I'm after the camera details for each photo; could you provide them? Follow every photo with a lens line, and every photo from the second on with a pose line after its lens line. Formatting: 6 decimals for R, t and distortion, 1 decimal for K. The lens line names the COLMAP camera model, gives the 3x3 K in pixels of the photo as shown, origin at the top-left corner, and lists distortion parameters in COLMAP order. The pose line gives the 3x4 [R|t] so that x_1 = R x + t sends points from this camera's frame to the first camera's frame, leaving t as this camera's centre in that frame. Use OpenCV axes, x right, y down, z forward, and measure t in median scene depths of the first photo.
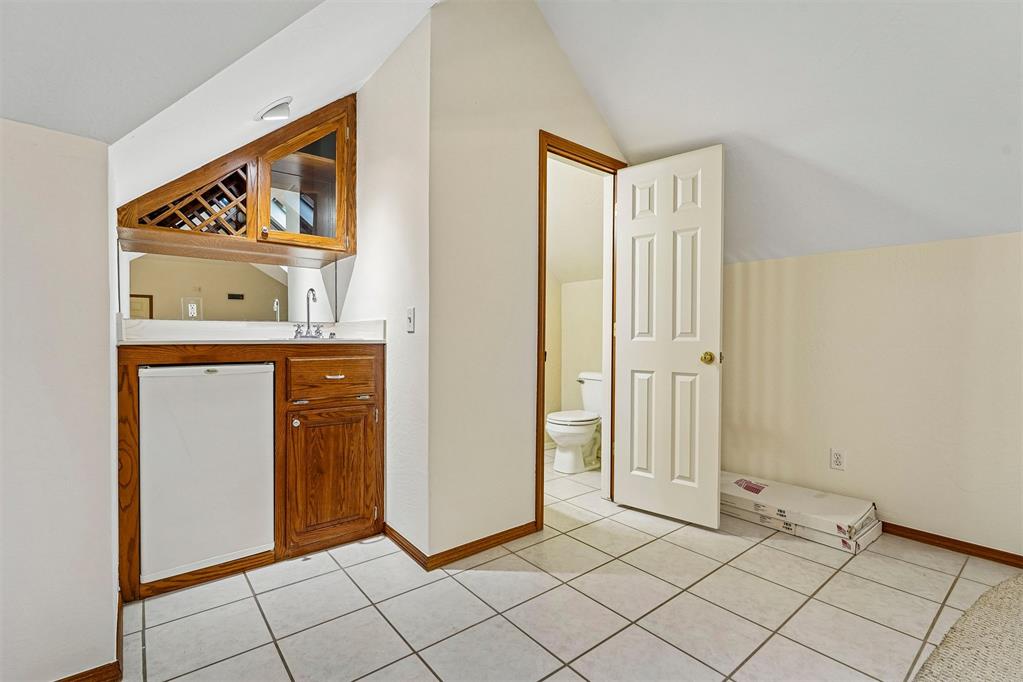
lens RADIAL K [[456.7, 0, 512.8], [0, 456.7, 339.9], [0, 0, 1]] dist [-0.022814, -0.000129]
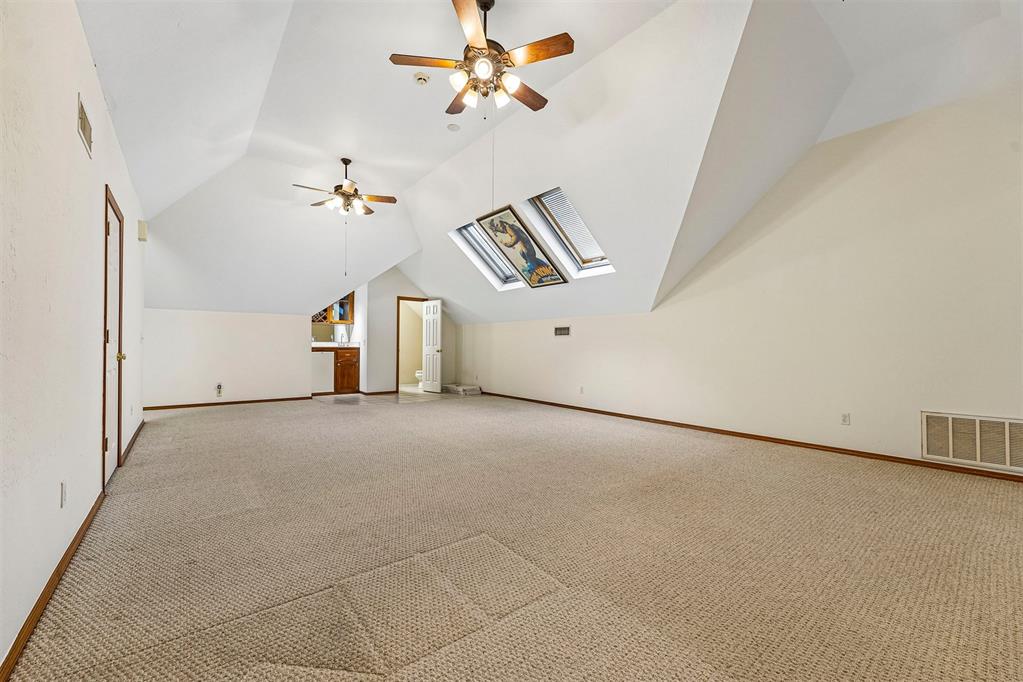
lens RADIAL K [[408.6, 0, 507.0], [0, 408.6, 342.3], [0, 0, 1]] dist [-0.001793, 0.000201]
pose [[0.999867, -0.003587, -0.015887, 1.160113], [0.003366, 0.999898, -0.013900, 0.019412], [0.015936, 0.013845, 0.999777, -2.796222]]
